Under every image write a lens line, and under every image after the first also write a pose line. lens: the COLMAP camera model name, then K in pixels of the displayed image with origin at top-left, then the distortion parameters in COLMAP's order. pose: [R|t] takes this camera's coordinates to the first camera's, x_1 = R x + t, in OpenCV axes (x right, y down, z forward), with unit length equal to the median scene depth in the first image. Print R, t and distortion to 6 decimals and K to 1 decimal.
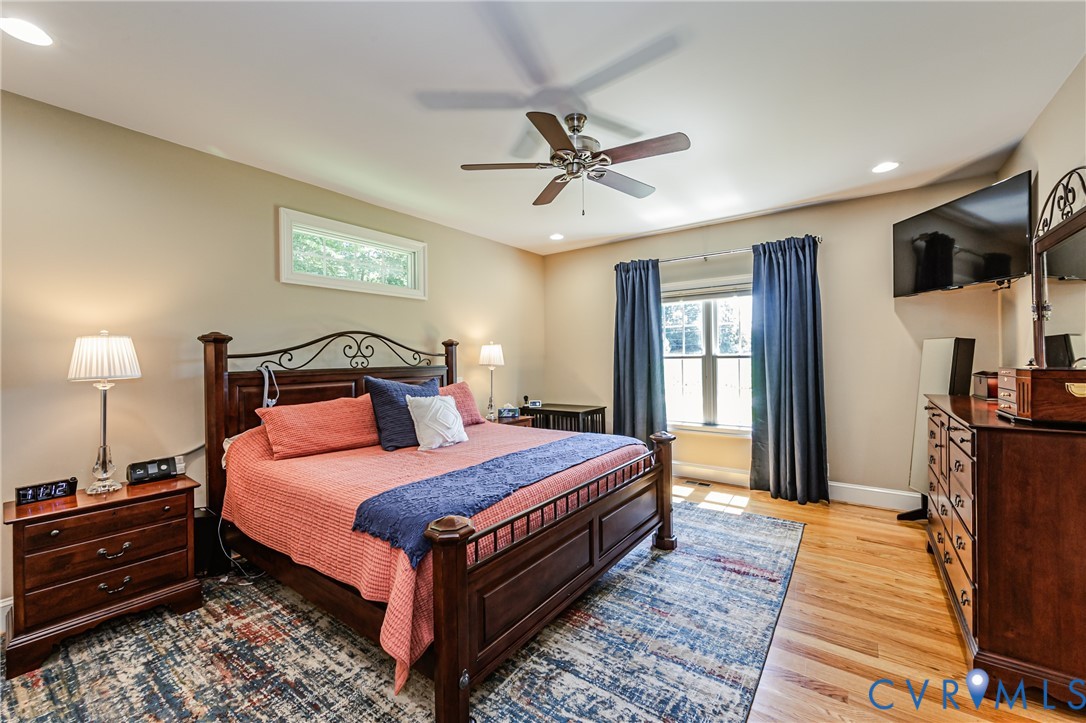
lens RADIAL K [[438.4, 0, 544.0], [0, 438.4, 357.7], [0, 0, 1]] dist [0.000466, 0.000042]
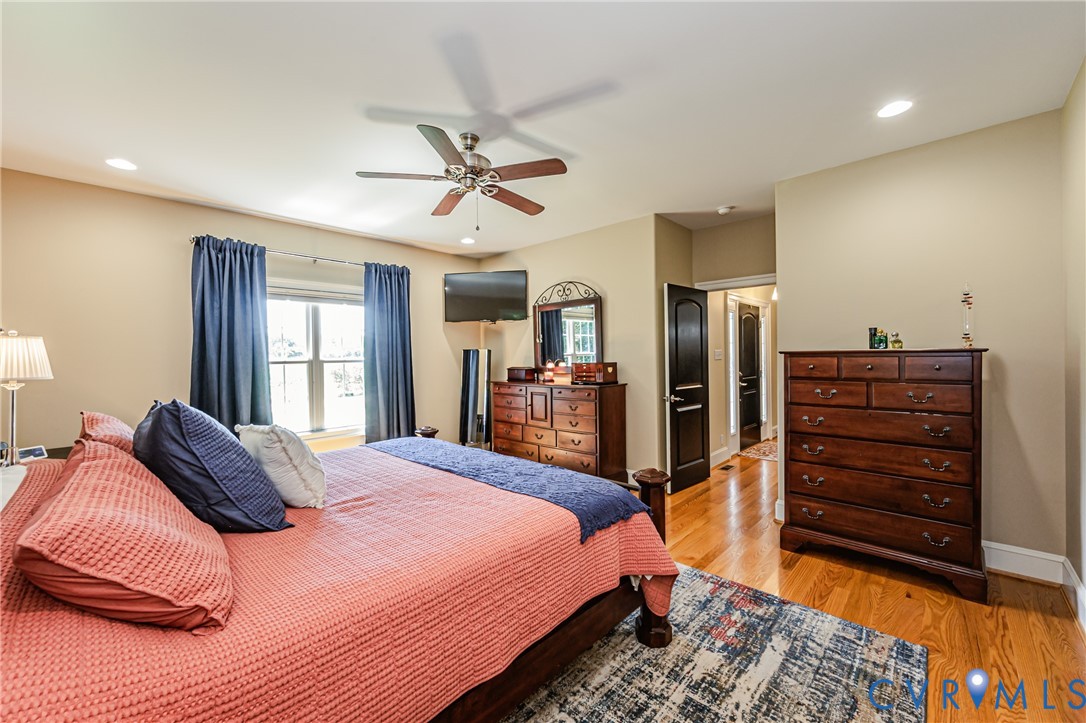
lens RADIAL K [[438.4, 0, 542.5], [0, 438.4, 358.3], [0, 0, 1]] dist [0.000466, 0.000042]
pose [[0.118970, 0.006658, 0.992875, -0.575332], [0.015452, 0.999844, -0.008556, 0.007039], [-0.992778, 0.016360, 0.118849, 0.411076]]
